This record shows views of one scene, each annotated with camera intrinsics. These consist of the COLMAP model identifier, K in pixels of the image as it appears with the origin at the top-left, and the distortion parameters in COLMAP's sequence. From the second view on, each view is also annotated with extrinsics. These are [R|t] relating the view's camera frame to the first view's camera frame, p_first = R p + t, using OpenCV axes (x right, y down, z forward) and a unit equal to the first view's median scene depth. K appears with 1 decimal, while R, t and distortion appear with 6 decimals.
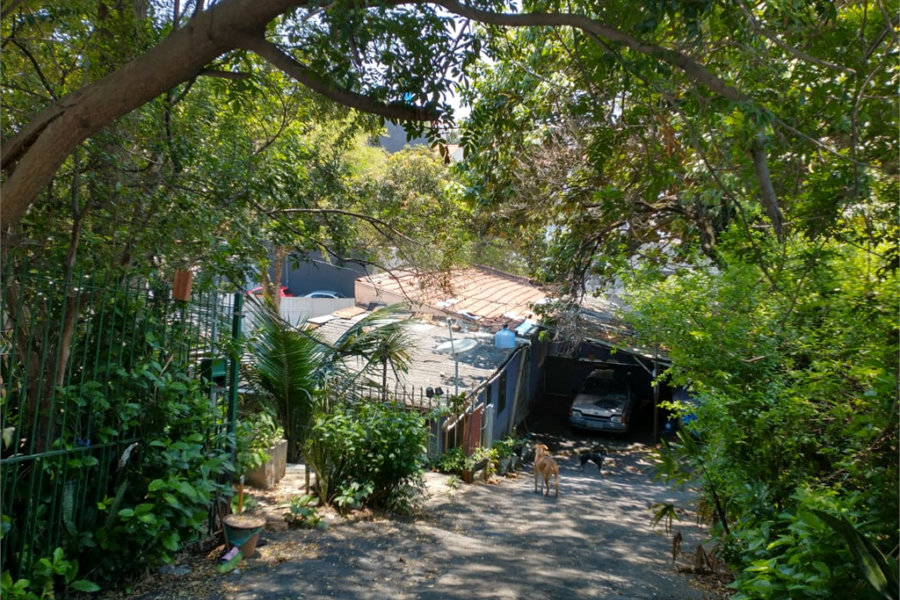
lens RADIAL K [[722.3, 0, 436.8], [0, 722.3, 301.1], [0, 0, 1]] dist [0.054739, -0.119269]
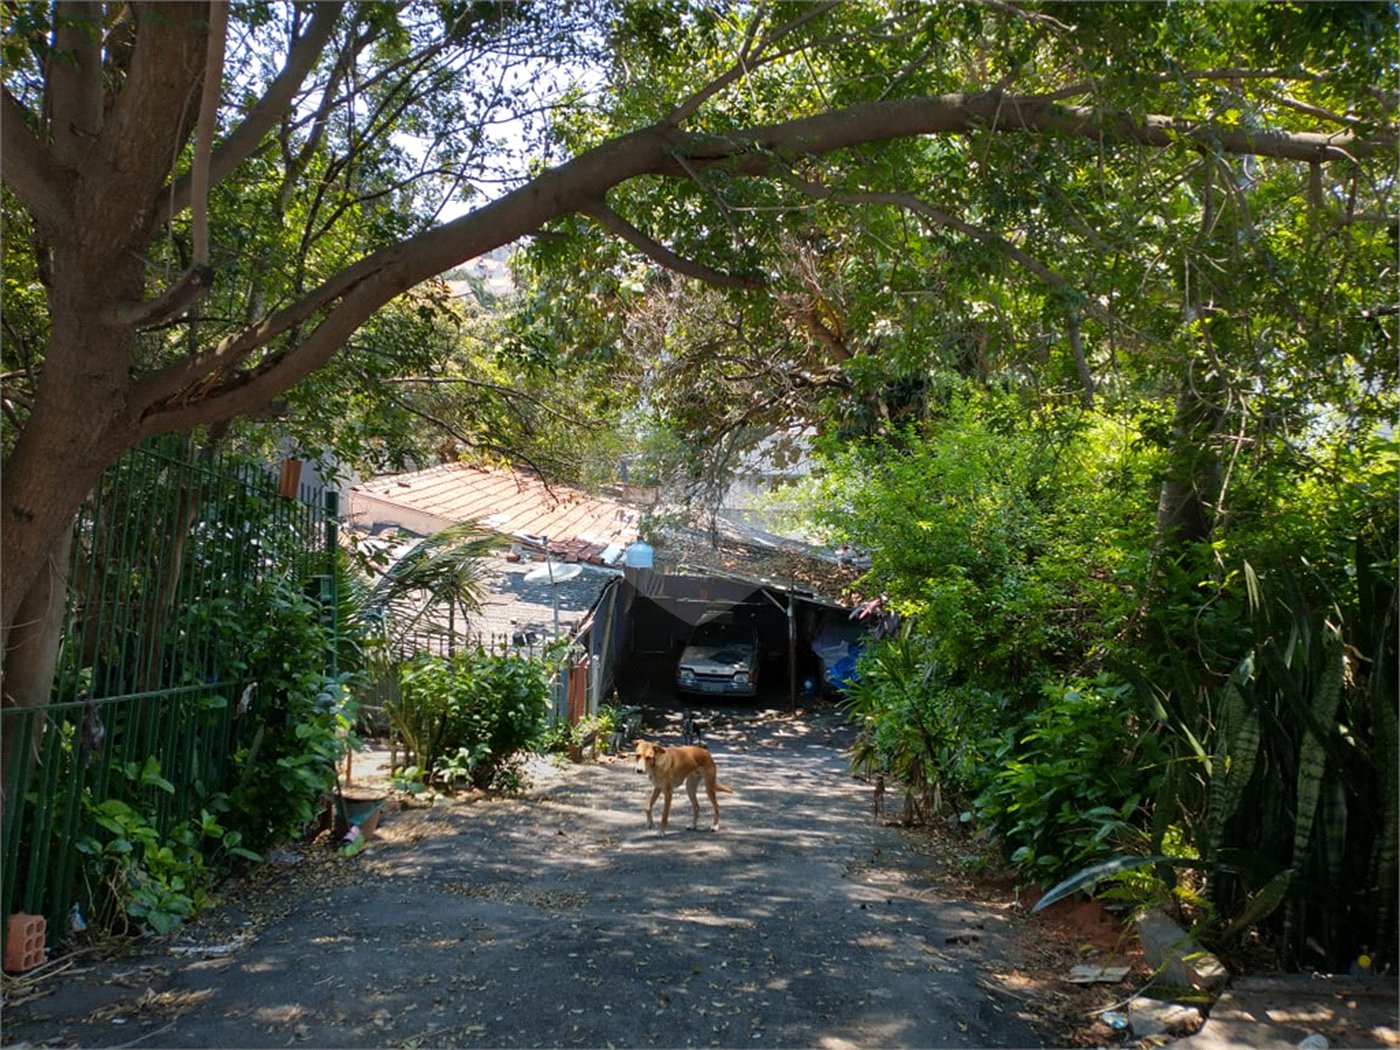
lens RADIAL K [[1118.2, 0, 692.2], [0, 1118.2, 522.7], [0, 0, 1]] dist [0.037960, -0.099806]
pose [[0.971107, -0.022392, 0.237590, -0.073287], [0.023147, 0.999732, -0.000388, 0.011626], [-0.237518, 0.005877, 0.971365, -0.074940]]
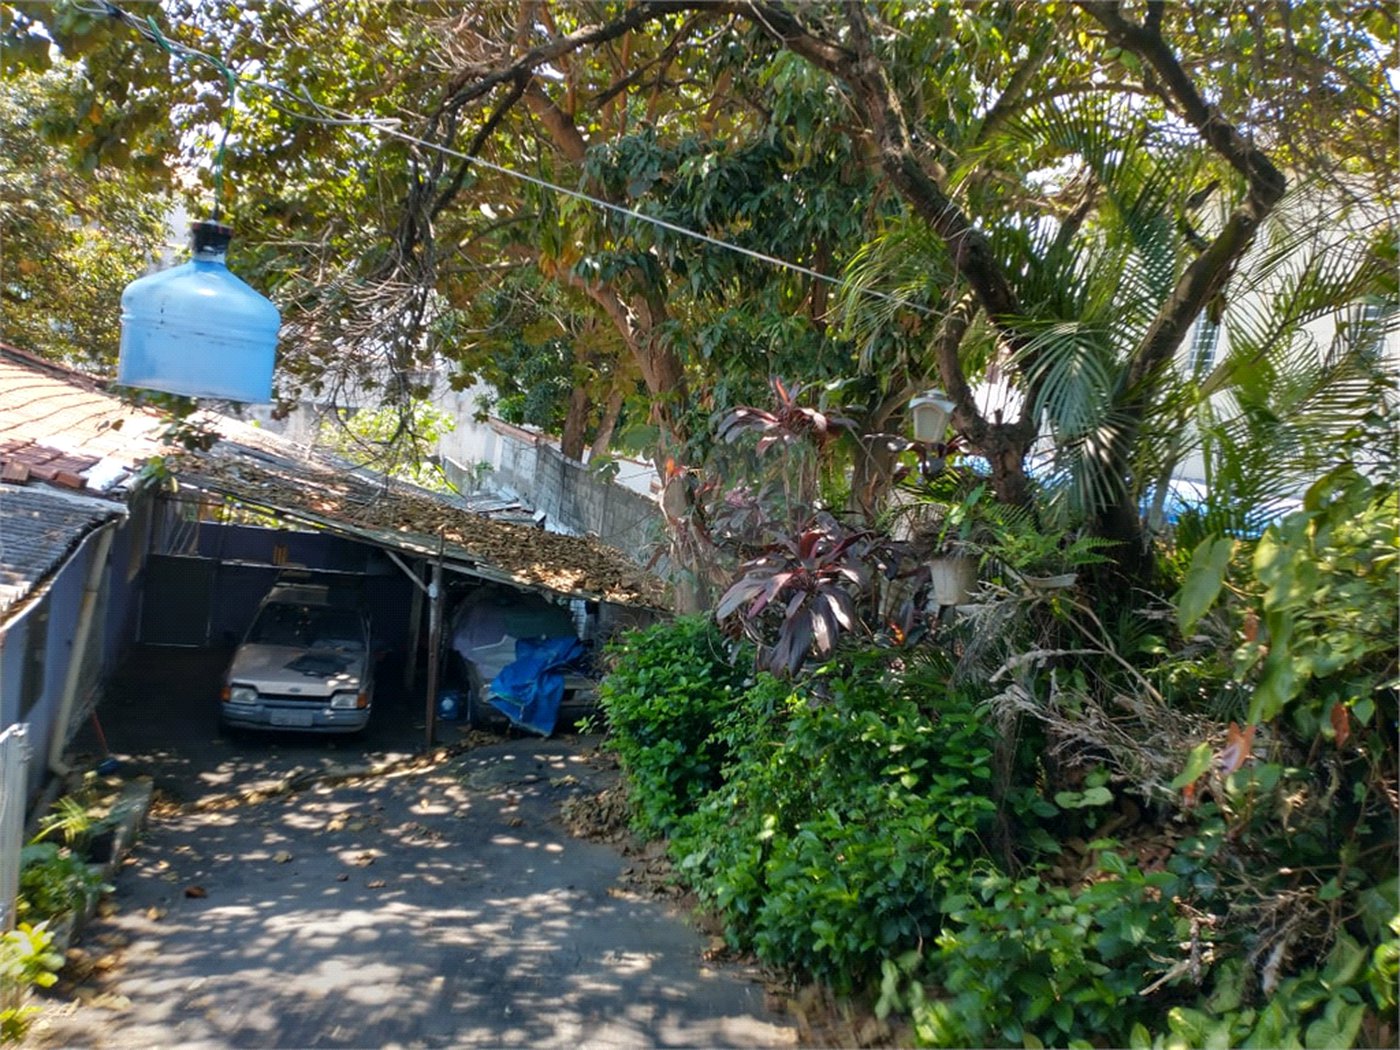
lens RADIAL K [[1132.4, 0, 720.1], [0, 1132.4, 515.9], [0, 0, 1]] dist [0.018217, -0.052407]
pose [[0.792332, 0.021431, 0.609714, 0.023725], [-0.040733, 0.999011, 0.017818, 0.045746], [-0.608729, -0.038953, 0.792421, 0.451850]]
